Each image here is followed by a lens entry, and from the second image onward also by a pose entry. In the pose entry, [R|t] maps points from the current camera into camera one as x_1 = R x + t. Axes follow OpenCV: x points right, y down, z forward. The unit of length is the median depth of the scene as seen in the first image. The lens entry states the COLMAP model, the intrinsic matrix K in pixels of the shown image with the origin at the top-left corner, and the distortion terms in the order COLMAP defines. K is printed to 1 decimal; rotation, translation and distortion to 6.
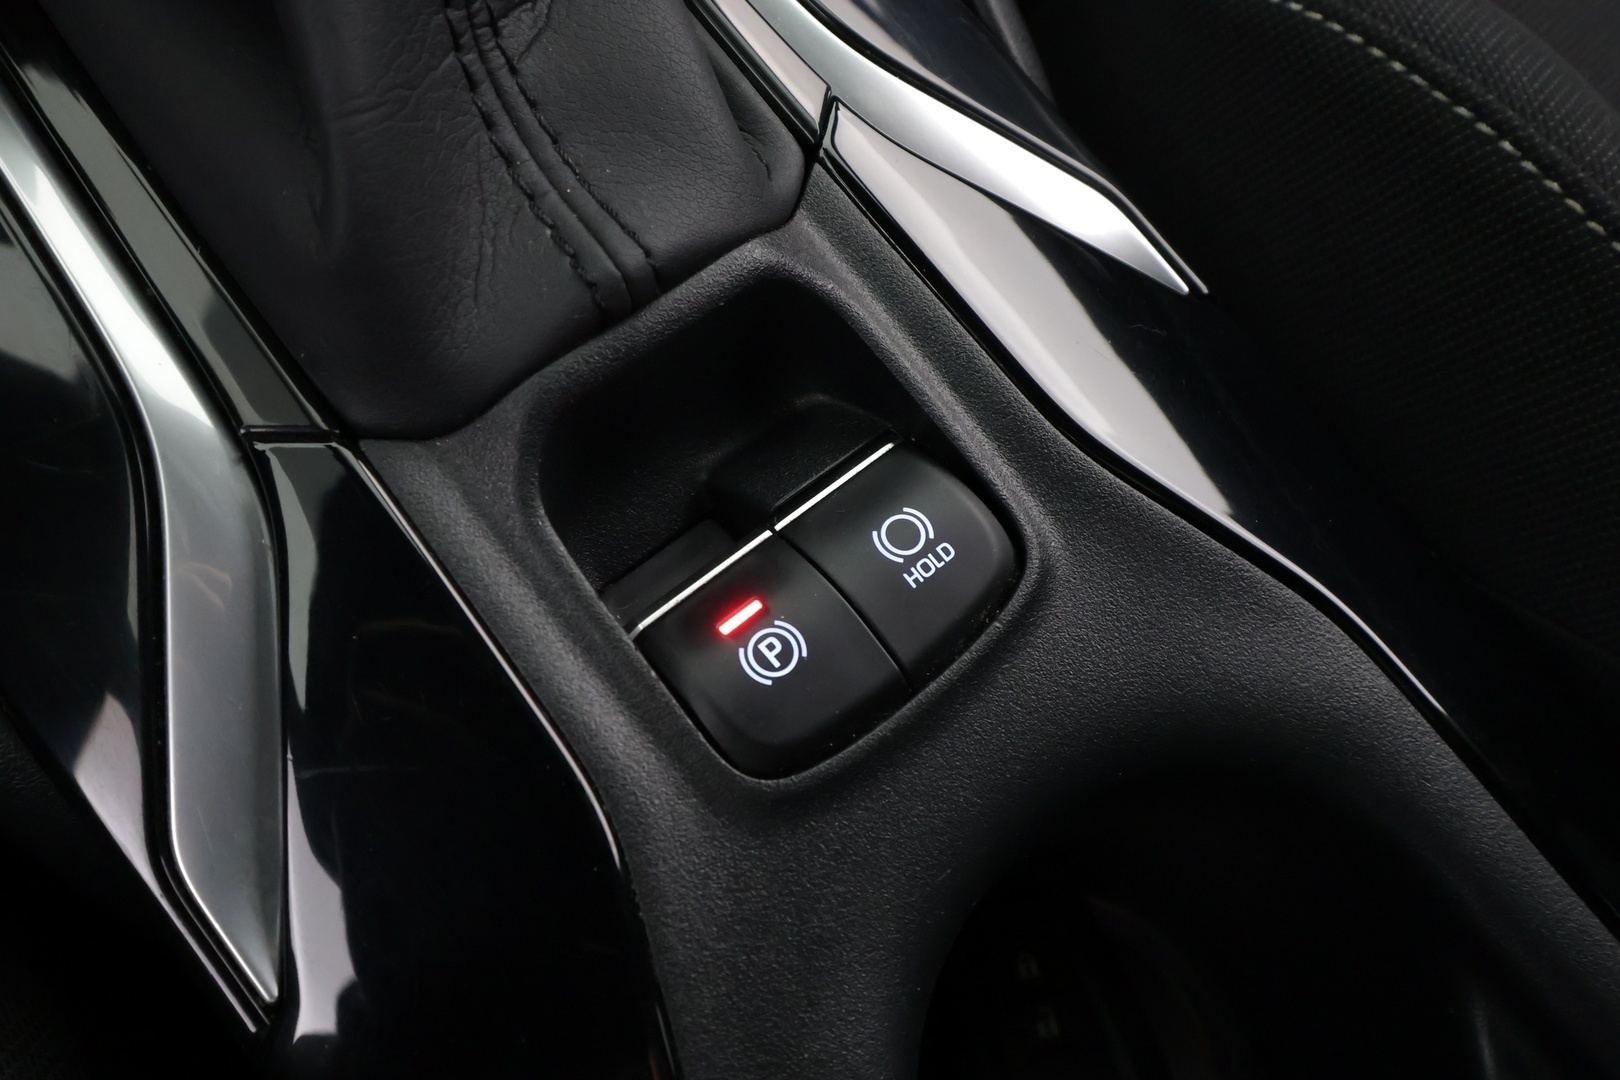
lens RADIAL K [[1196.8, 0, 809.9], [0, 1196.8, 538.6], [0, 0, 1]] dist [0.004612, 0.002857]
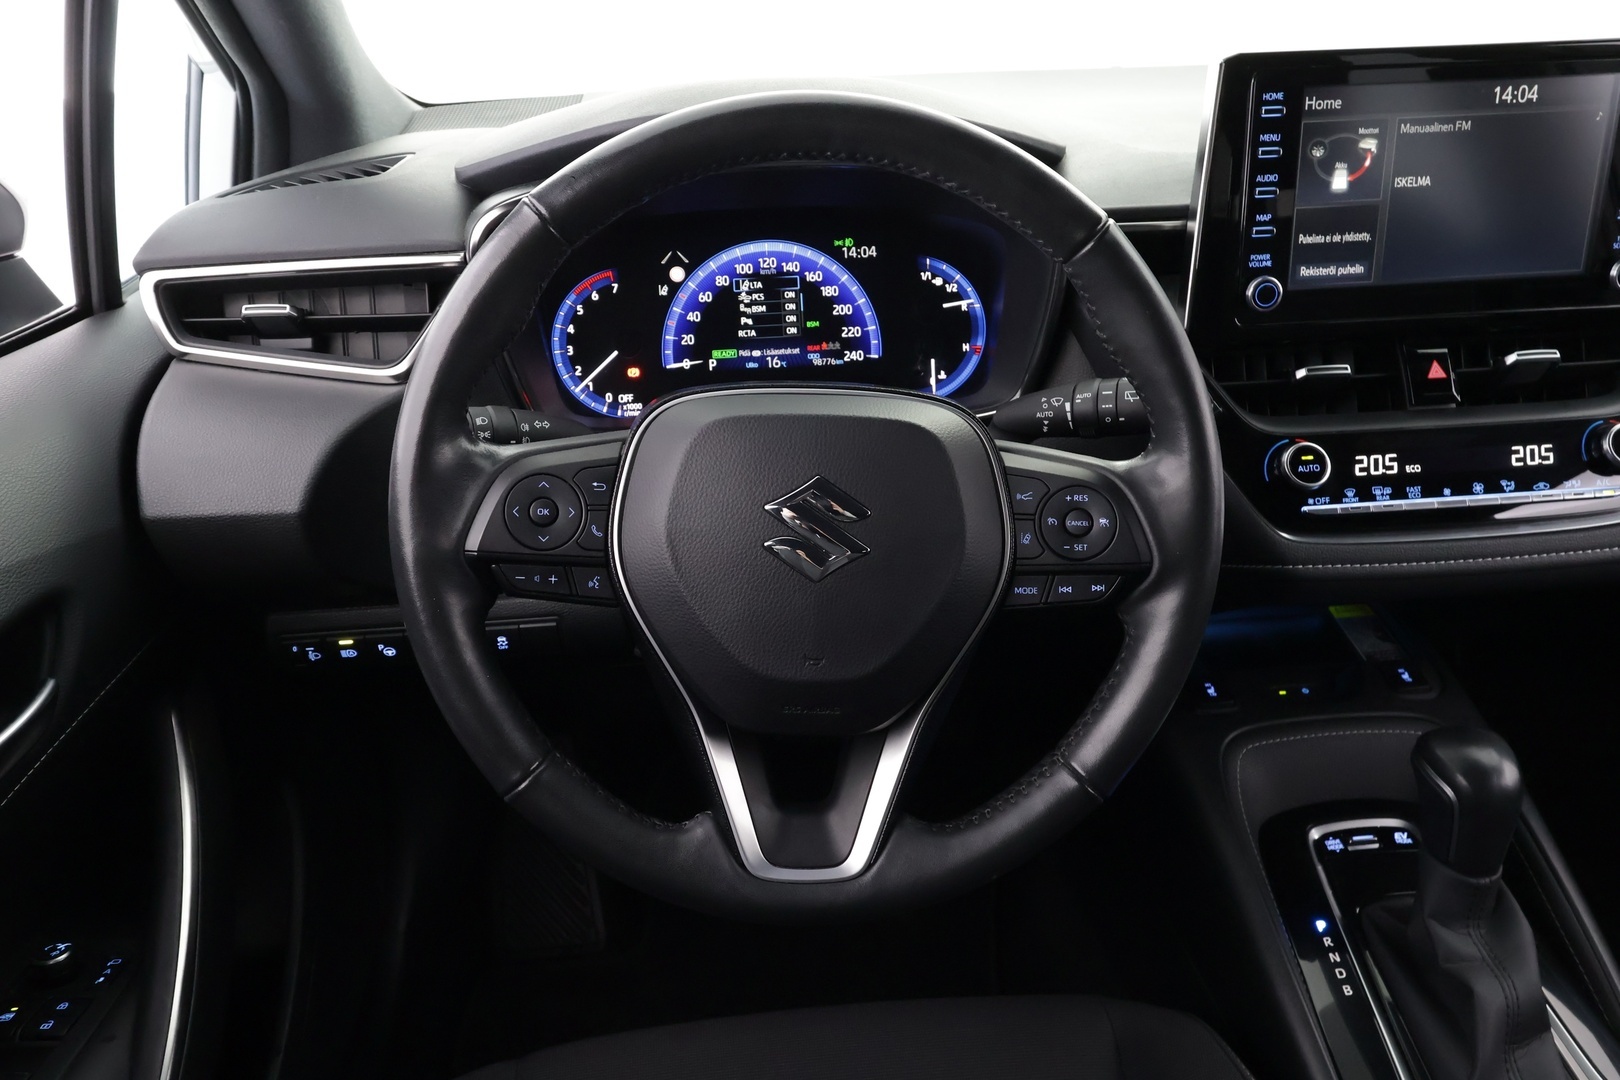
lens RADIAL K [[1196.8, 0, 810.0], [0, 1196.8, 537.6], [0, 0, 1]] dist [0.004612, 0.002857]
pose [[0.793617, 0.122967, -0.595862, 0.081698], [-0.486722, 0.715959, -0.500505, 1.585314], [0.365067, 0.687228, 0.628047, -3.772027]]
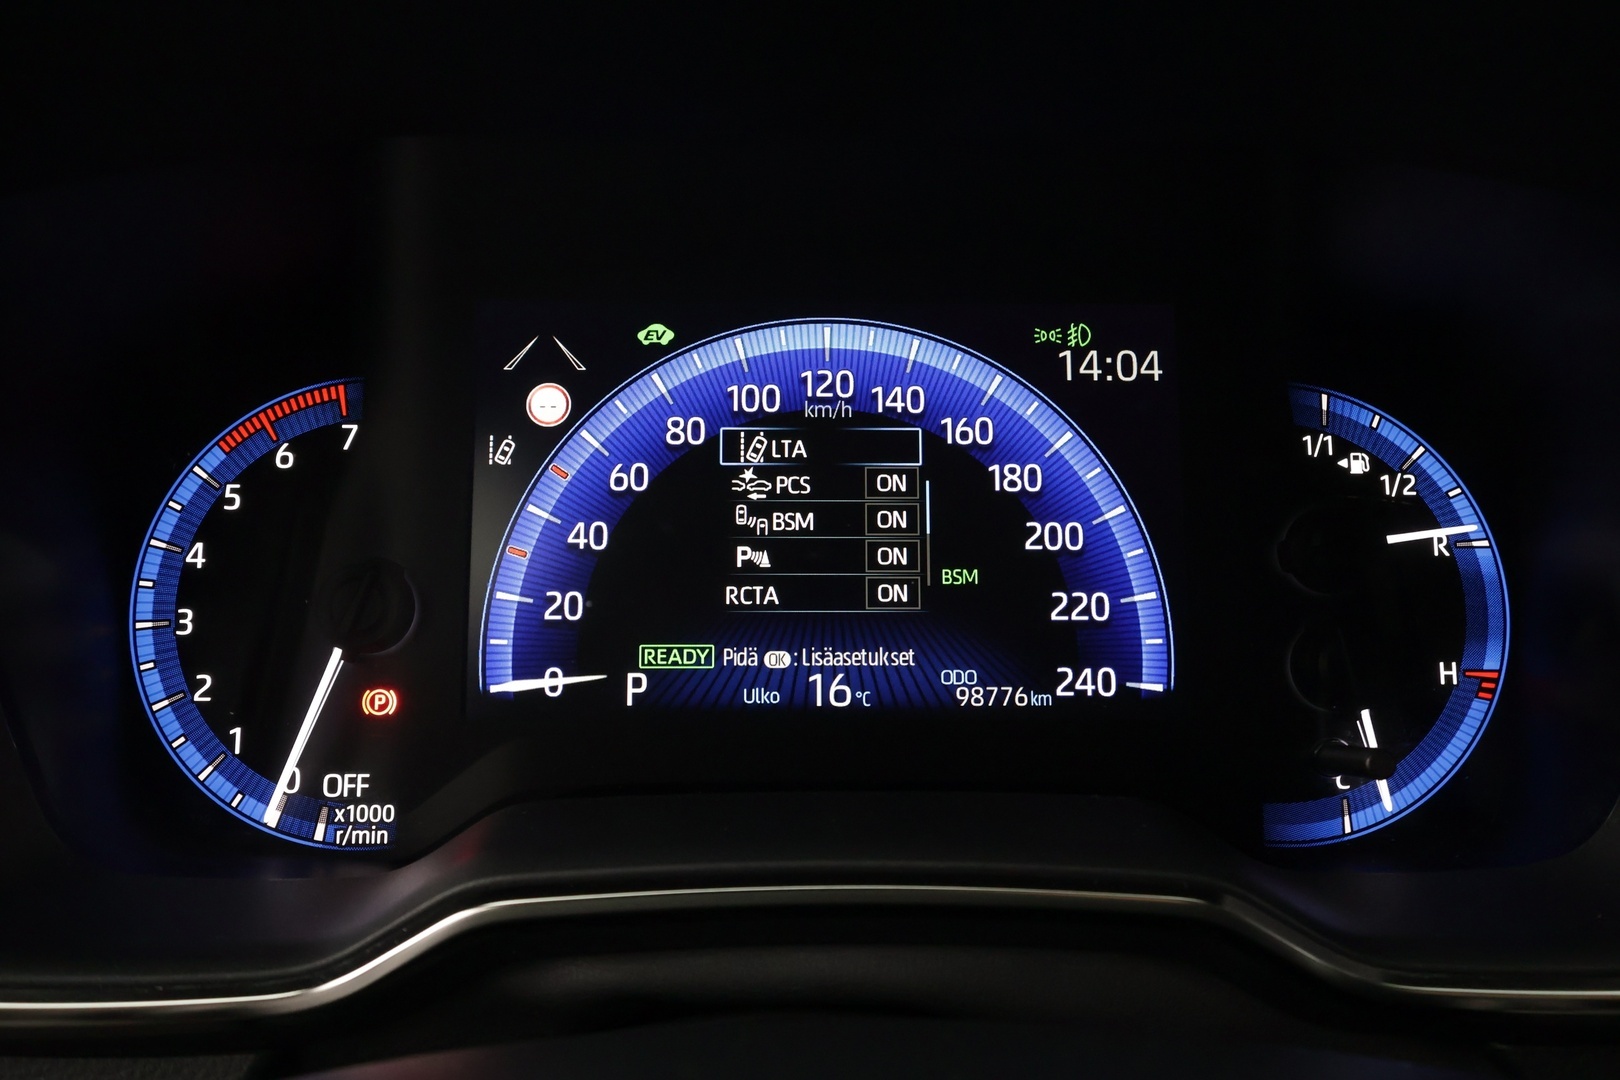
lens RADIAL K [[1196.8, 0, 809.3], [0, 1196.8, 547.3], [0, 0, 1]] dist [0.004612, 0.002857]
pose [[0.759664, 0.052398, -0.648202, -2.211650], [-0.546835, 0.590937, -0.593097, -0.619017], [0.351969, 0.805014, 0.477566, -2.032246]]
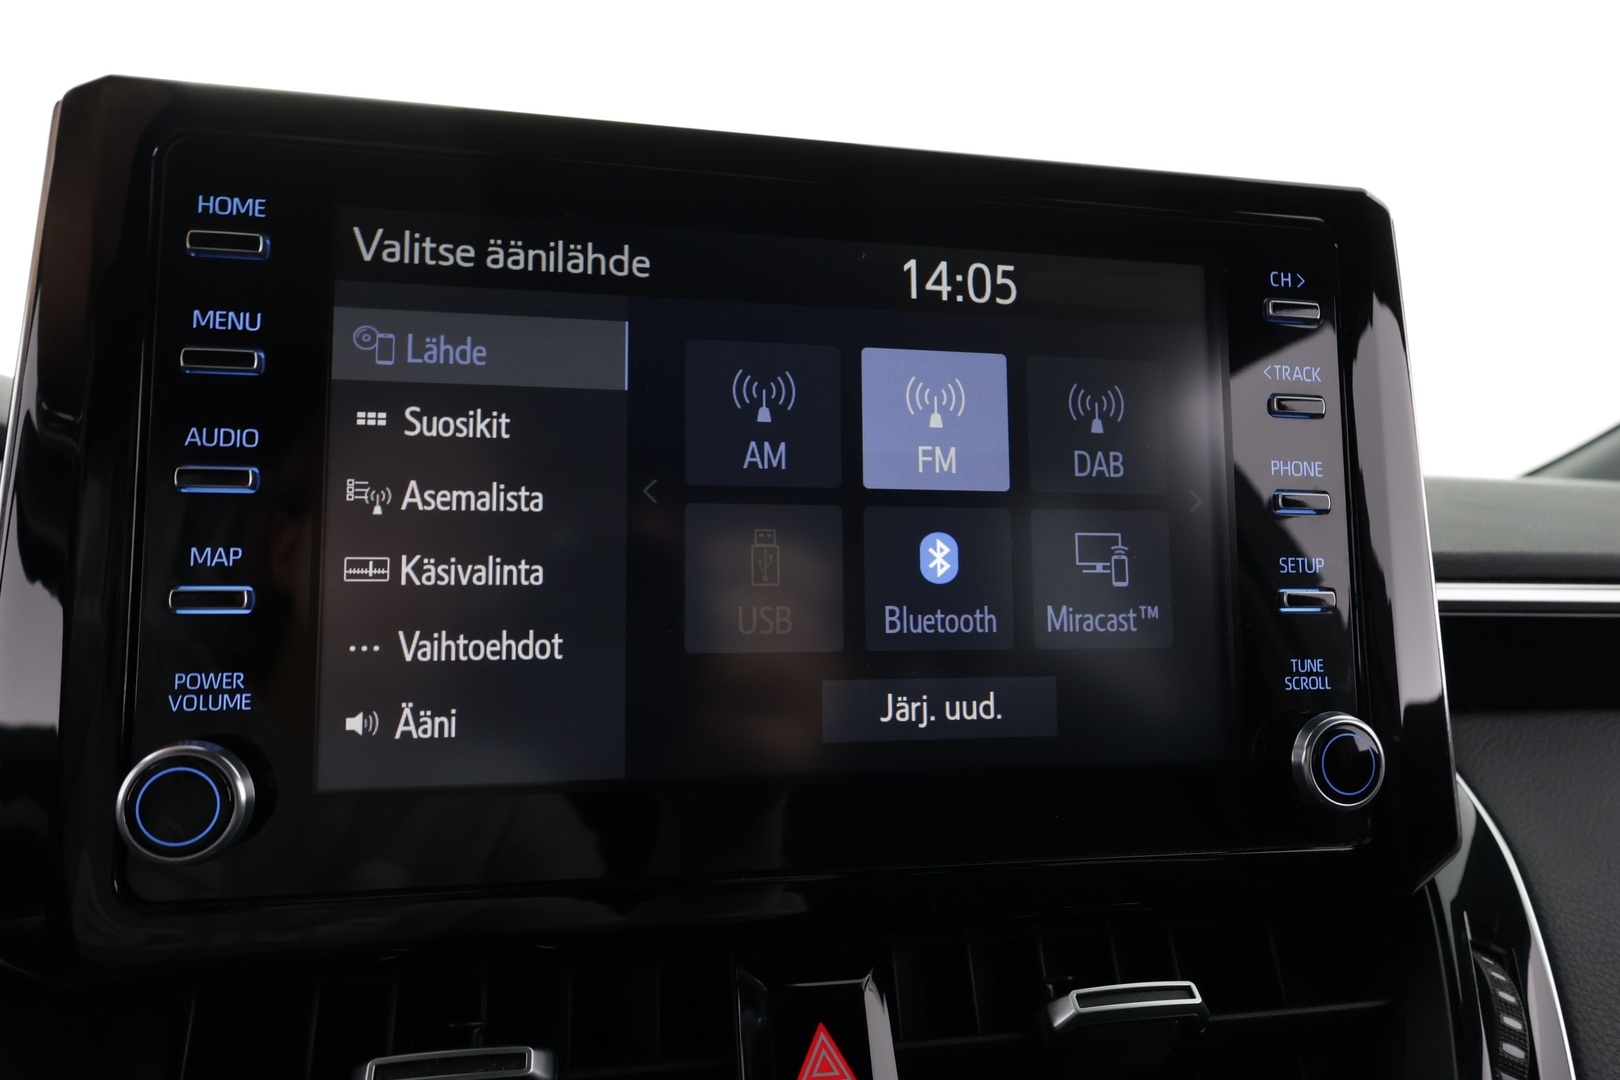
lens RADIAL K [[1033.2, 0, 812.5], [0, 1033.2, 543.5], [0, 0, 1]] dist [0.001658, 0.002448]
pose [[0.860478, -0.096387, -0.500288, -0.168014], [-0.417445, 0.429573, -0.800754, -1.528261], [0.292092, 0.897873, 0.329402, -1.472478]]
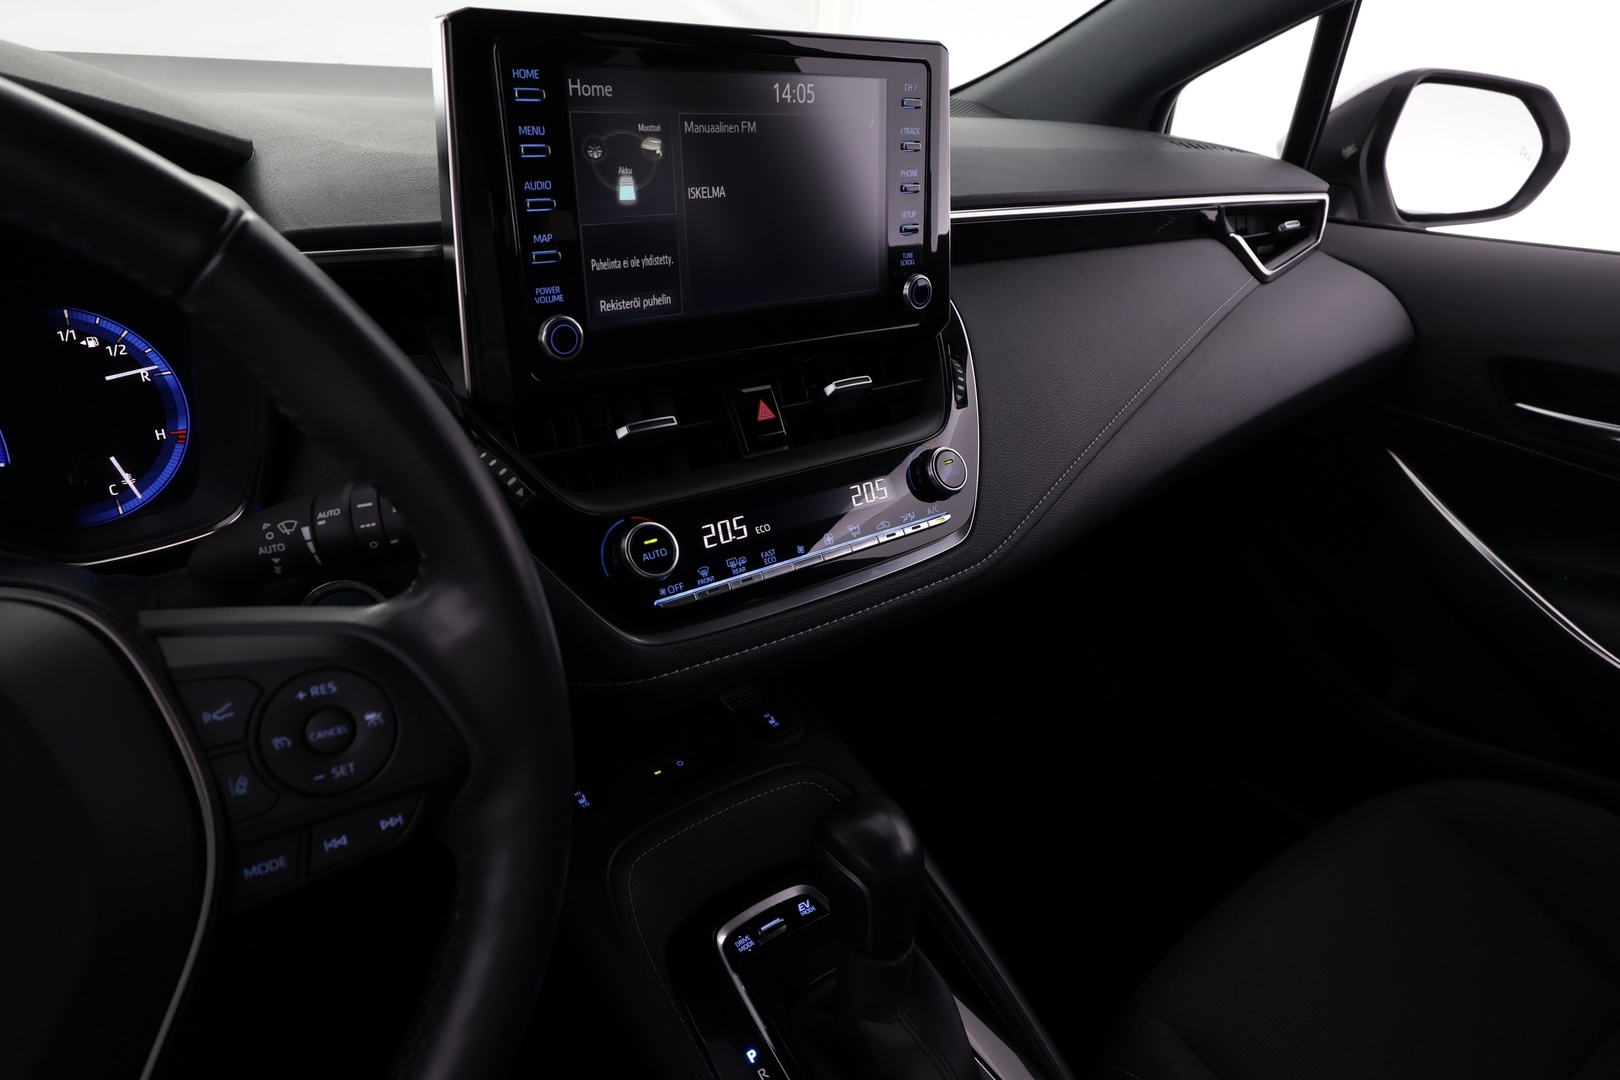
lens RADIAL K [[1033.2, 0, 806.3], [0, 1033.2, 541.3], [0, 0, 1]] dist [0.001658, 0.002448]
pose [[0.996816, -0.034458, -0.071906, -0.439550], [-0.019029, 0.772939, -0.634194, 0.230362], [0.077432, 0.633544, 0.769823, -2.856650]]
